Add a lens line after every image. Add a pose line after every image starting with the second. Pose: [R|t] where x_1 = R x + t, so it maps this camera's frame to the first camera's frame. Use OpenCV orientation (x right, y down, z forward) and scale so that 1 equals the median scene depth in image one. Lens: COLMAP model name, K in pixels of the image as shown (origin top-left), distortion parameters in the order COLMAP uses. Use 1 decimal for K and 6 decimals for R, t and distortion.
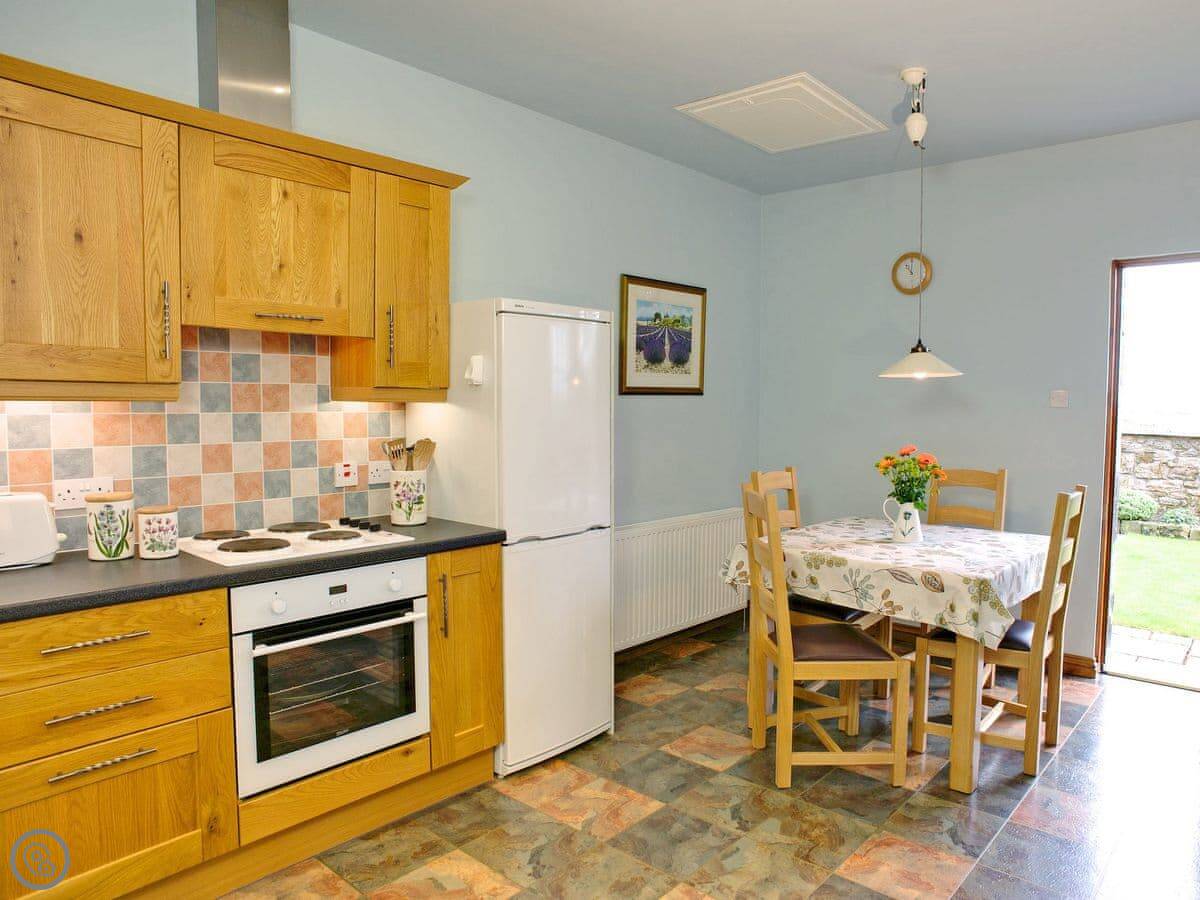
lens RADIAL K [[844.1, 0, 592.0], [0, 844.1, 445.9], [0, 0, 1]] dist [-0.000220, 0.002122]
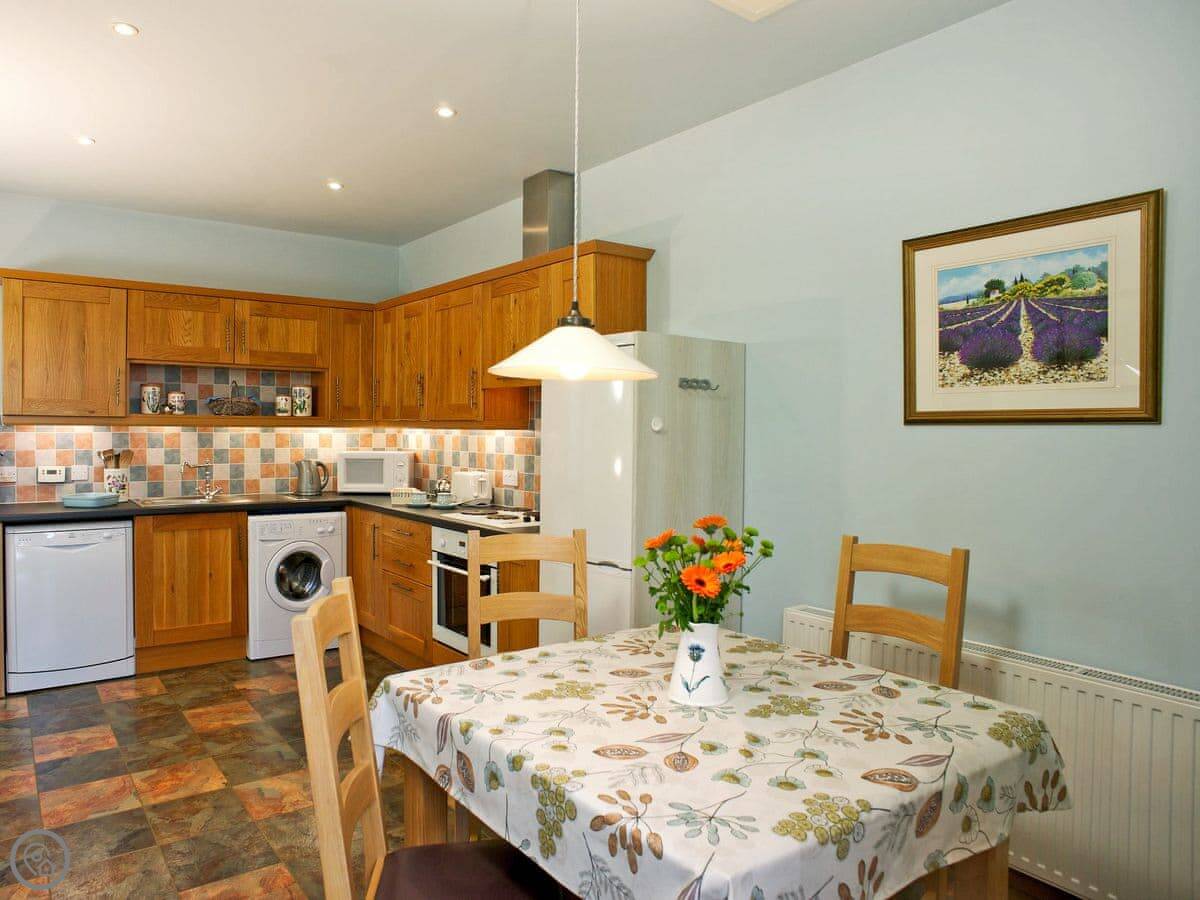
lens RADIAL K [[844.1, 0, 592.0], [0, 844.1, 445.9], [0, 0, 1]] dist [-0.000220, 0.002122]
pose [[-0.194702, 0.008066, -0.980829, 0.692582], [-0.069867, 0.997312, 0.022071, -0.040166], [0.978371, 0.072824, -0.193615, 0.857906]]
